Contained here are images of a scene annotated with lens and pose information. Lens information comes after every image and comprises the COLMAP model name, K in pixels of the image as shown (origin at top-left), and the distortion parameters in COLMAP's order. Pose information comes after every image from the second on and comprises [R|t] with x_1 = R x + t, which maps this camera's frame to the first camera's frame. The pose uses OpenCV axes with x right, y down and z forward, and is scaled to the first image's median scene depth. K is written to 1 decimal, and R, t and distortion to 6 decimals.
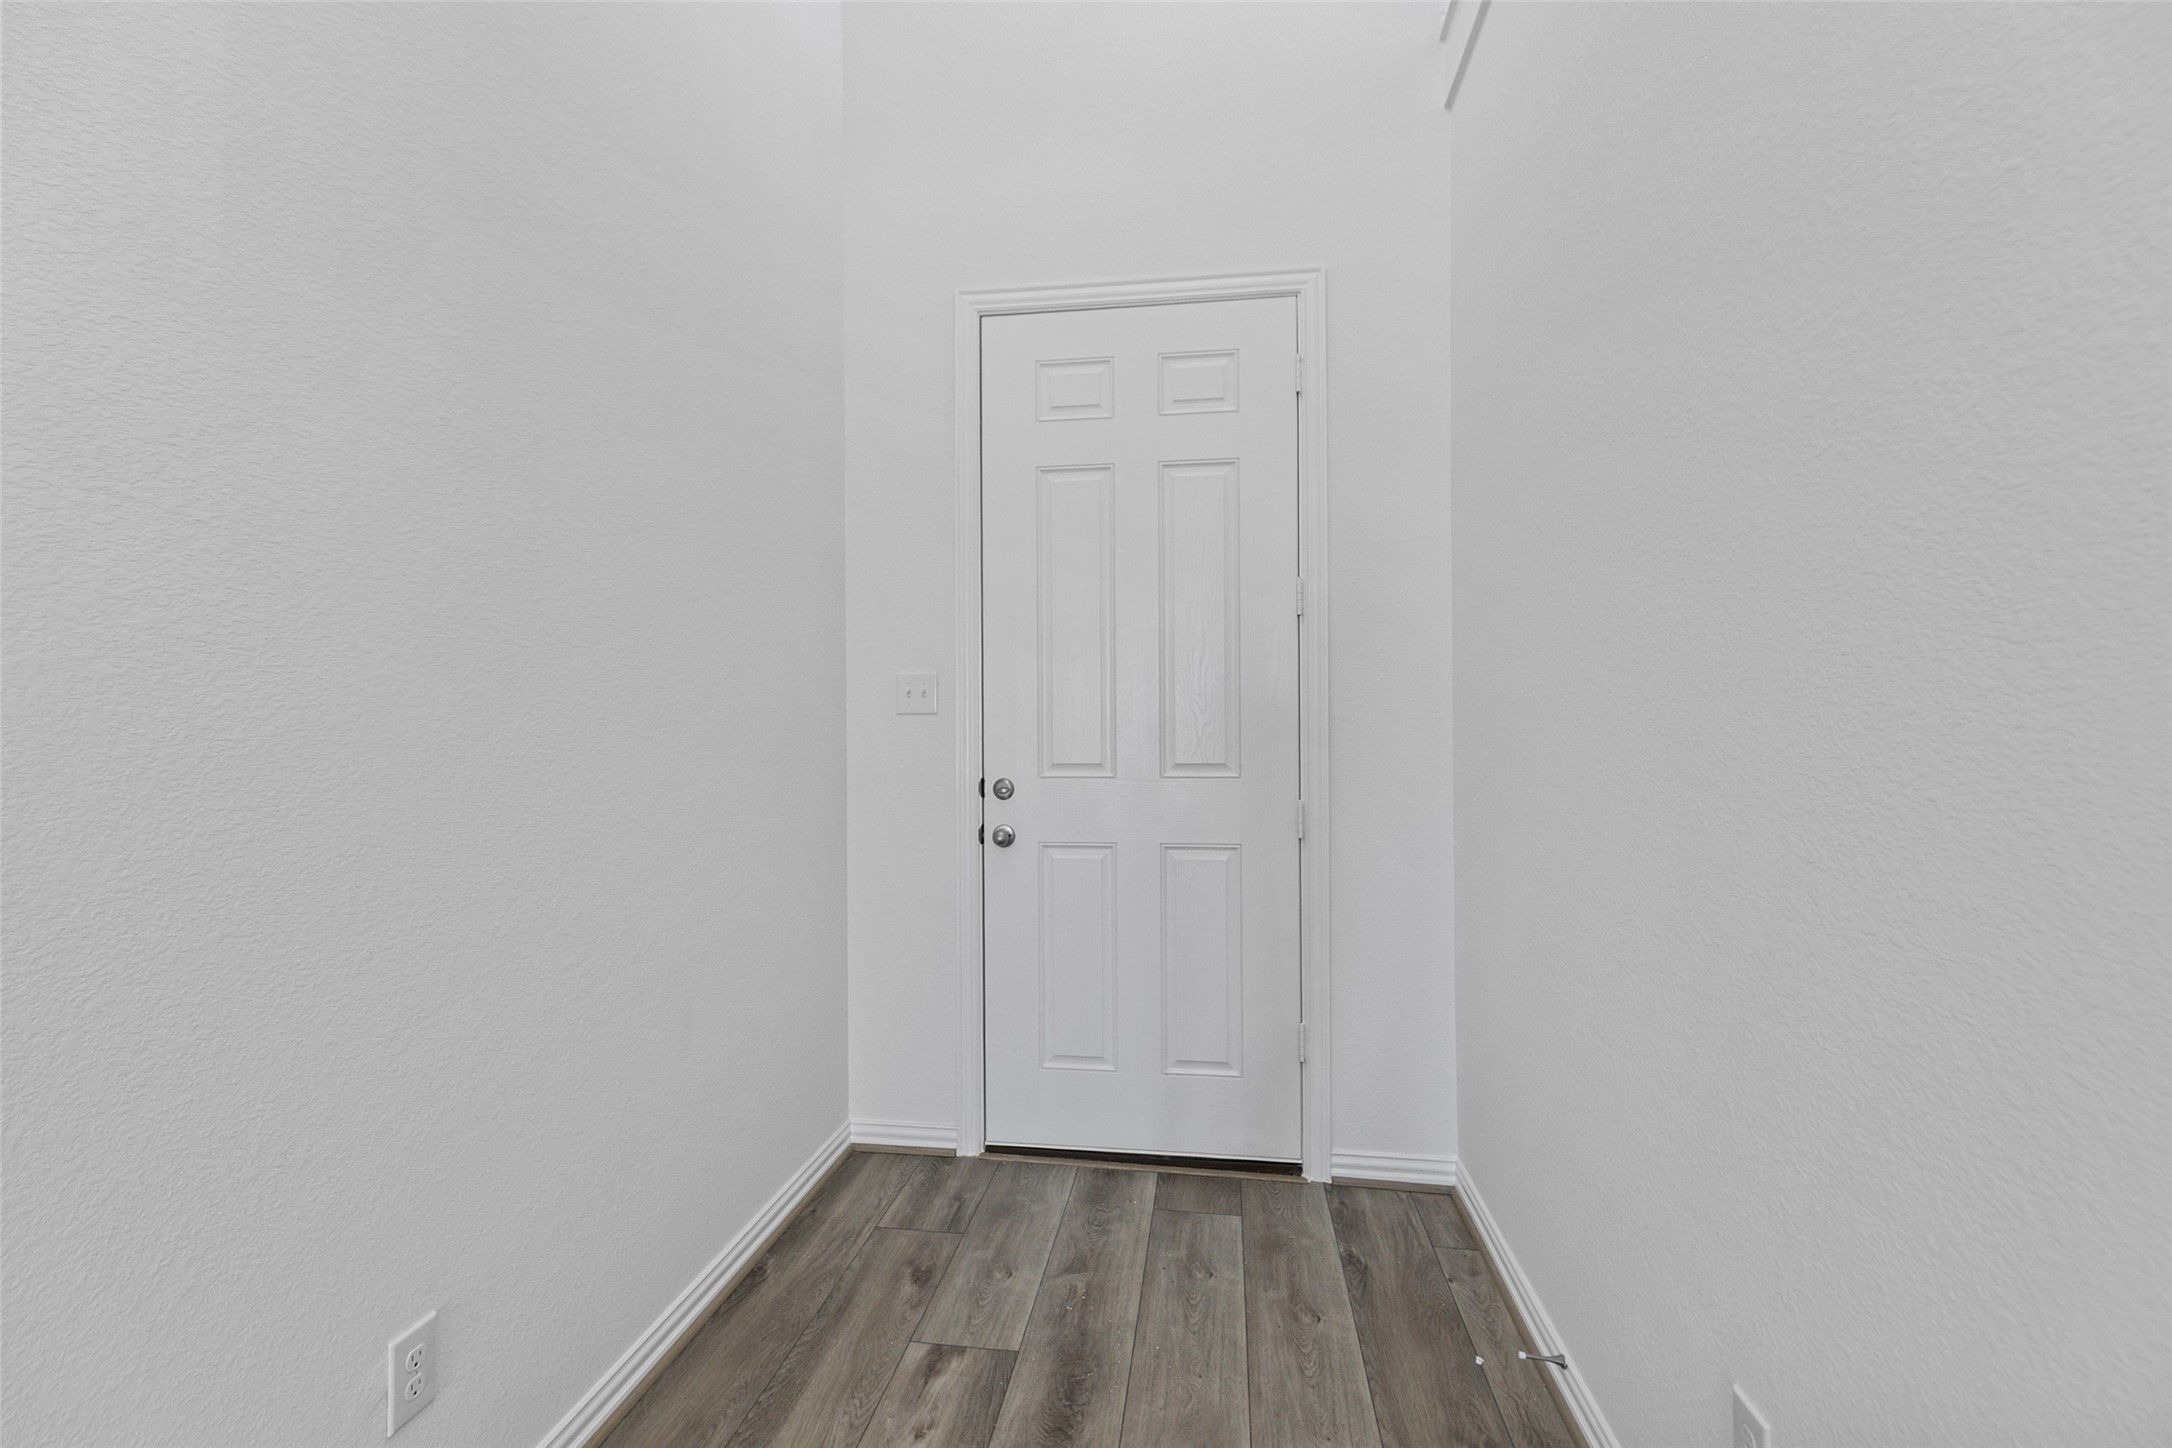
lens RADIAL K [[979.1, 0, 1081.3], [0, 979.1, 725.1], [0, 0, 1]] dist [0.006248, 0.000058]
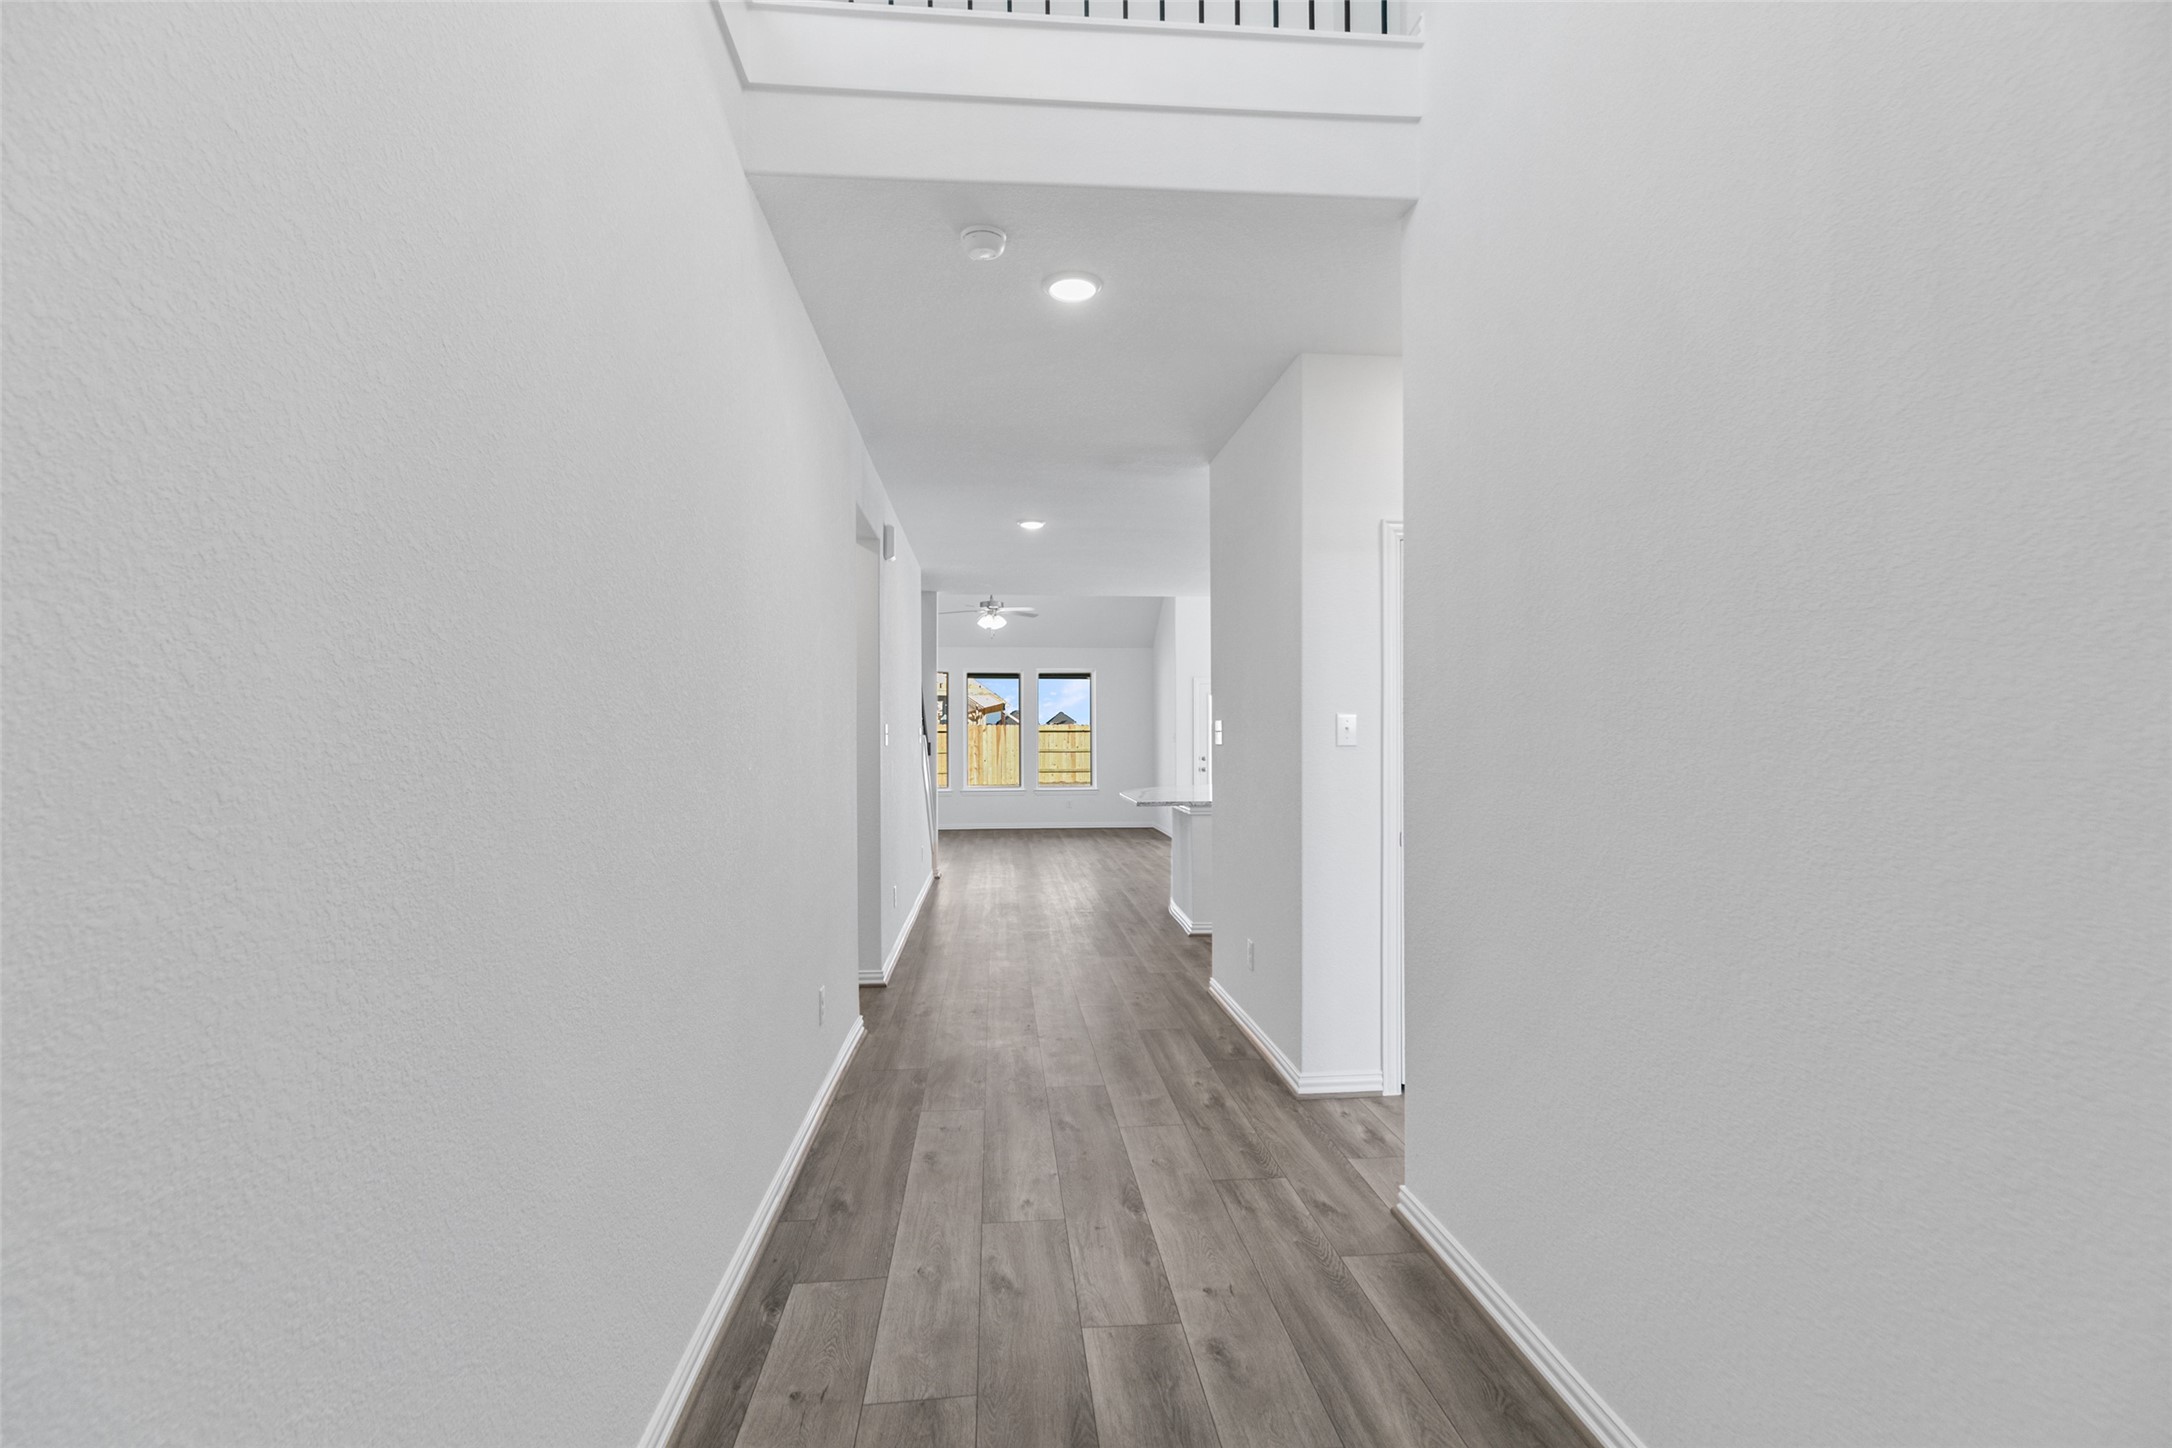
lens RADIAL K [[979.1, 0, 1081.3], [0, 979.1, 725.1], [0, 0, 1]] dist [0.006248, 0.000058]
pose [[-0.970627, 0.004771, -0.240542, 0.325936], [0.009344, 0.999797, -0.017877, -0.054900], [0.240408, -0.019600, -0.970474, 2.163126]]
